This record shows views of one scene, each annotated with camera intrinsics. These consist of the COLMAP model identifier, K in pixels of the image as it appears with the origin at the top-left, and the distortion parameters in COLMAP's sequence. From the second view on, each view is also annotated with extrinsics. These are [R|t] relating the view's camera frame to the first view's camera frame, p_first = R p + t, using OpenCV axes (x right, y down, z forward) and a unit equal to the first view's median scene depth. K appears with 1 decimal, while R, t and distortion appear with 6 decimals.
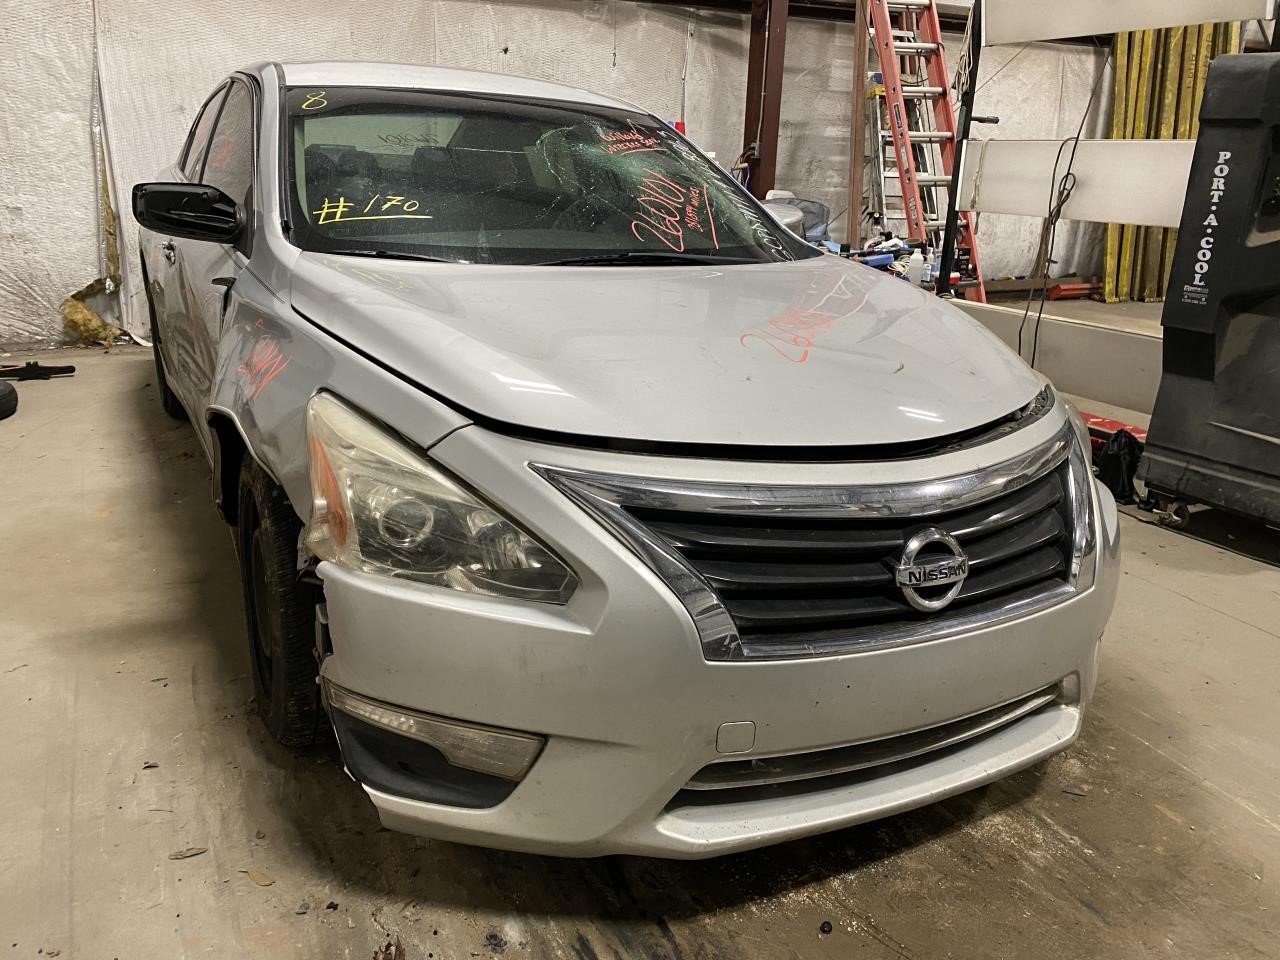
lens RADIAL K [[967.8, 0, 632.8], [0, 967.8, 473.1], [0, 0, 1]] dist [0.015326, -0.000020]
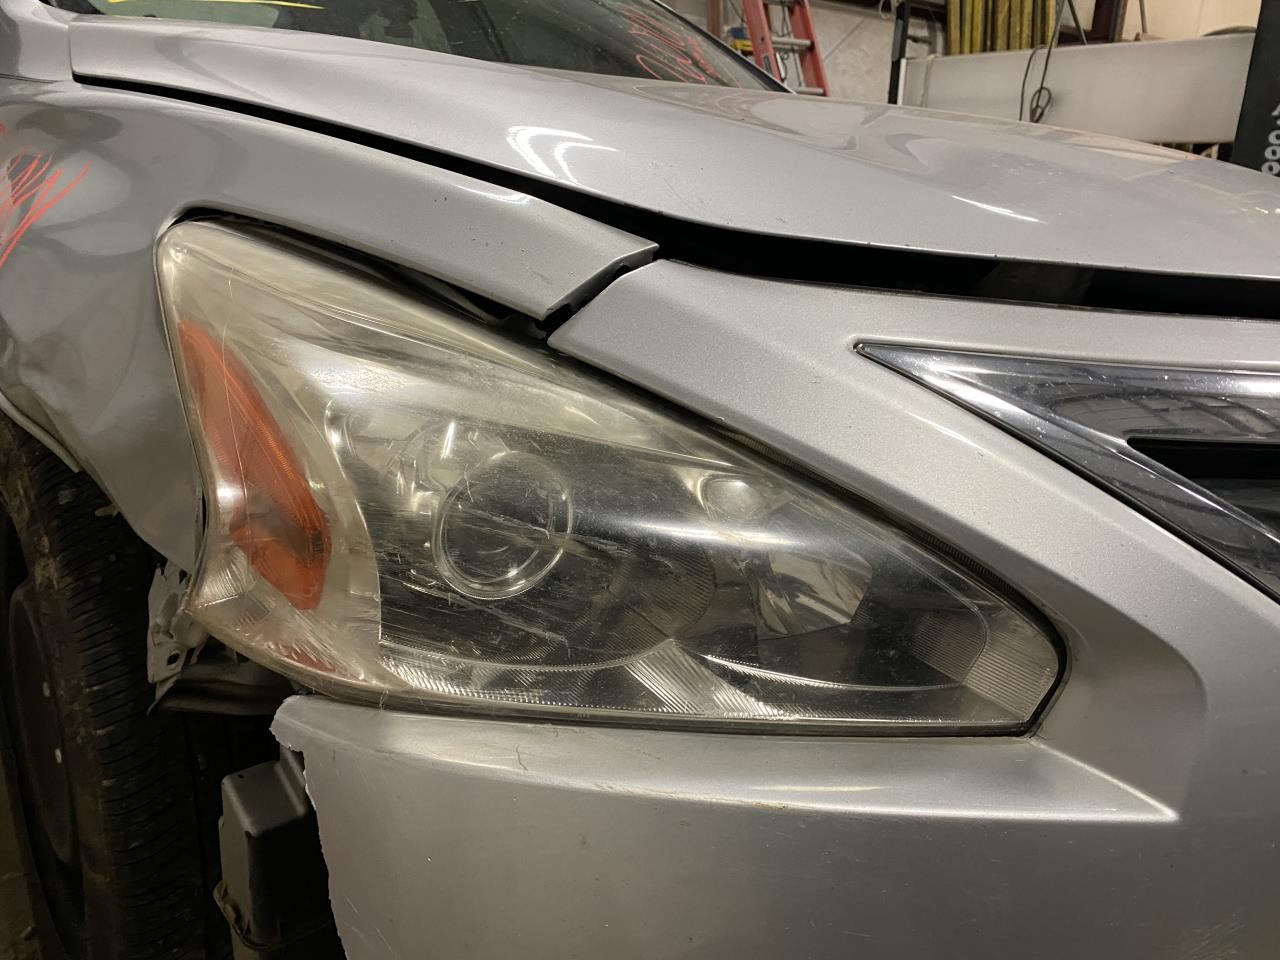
lens RADIAL K [[967.8, 0, 641.8], [0, 967.8, 482.6], [0, 0, 1]] dist [0.015326, -0.000020]
pose [[0.975249, -0.063777, 0.211710, -0.199799], [0.064887, 0.997891, 0.001705, 0.027965], [-0.211373, 0.012075, 0.977331, 0.499538]]
